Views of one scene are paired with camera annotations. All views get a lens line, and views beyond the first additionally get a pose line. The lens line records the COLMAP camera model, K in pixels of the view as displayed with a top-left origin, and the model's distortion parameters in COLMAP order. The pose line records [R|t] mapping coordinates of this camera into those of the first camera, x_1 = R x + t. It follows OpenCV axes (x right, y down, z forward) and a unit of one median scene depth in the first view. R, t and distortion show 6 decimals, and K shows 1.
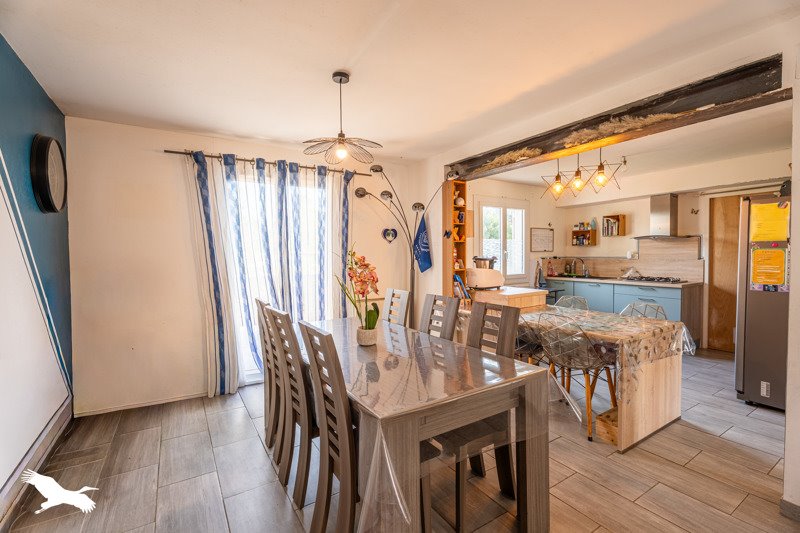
lens RADIAL K [[361.7, 0, 397.9], [0, 361.7, 265.6], [0, 0, 1]] dist [0.017106, 0.000040]
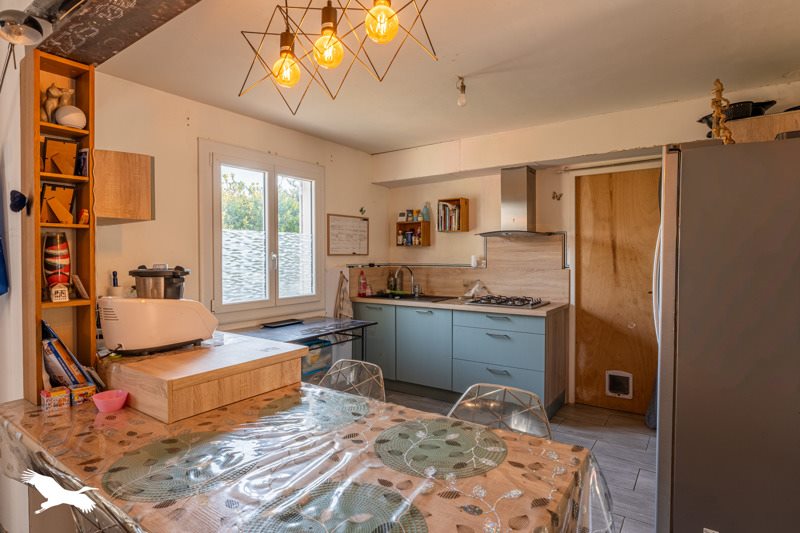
lens RADIAL K [[429.5, 0, 400.2], [0, 429.5, 263.9], [0, 0, 1]] dist [-0.007238, -0.000422]
pose [[0.926273, -0.000931, 0.376851, 0.232950], [0.007434, 0.999848, -0.015802, -0.013969], [-0.376779, 0.017439, 0.926139, 0.353918]]
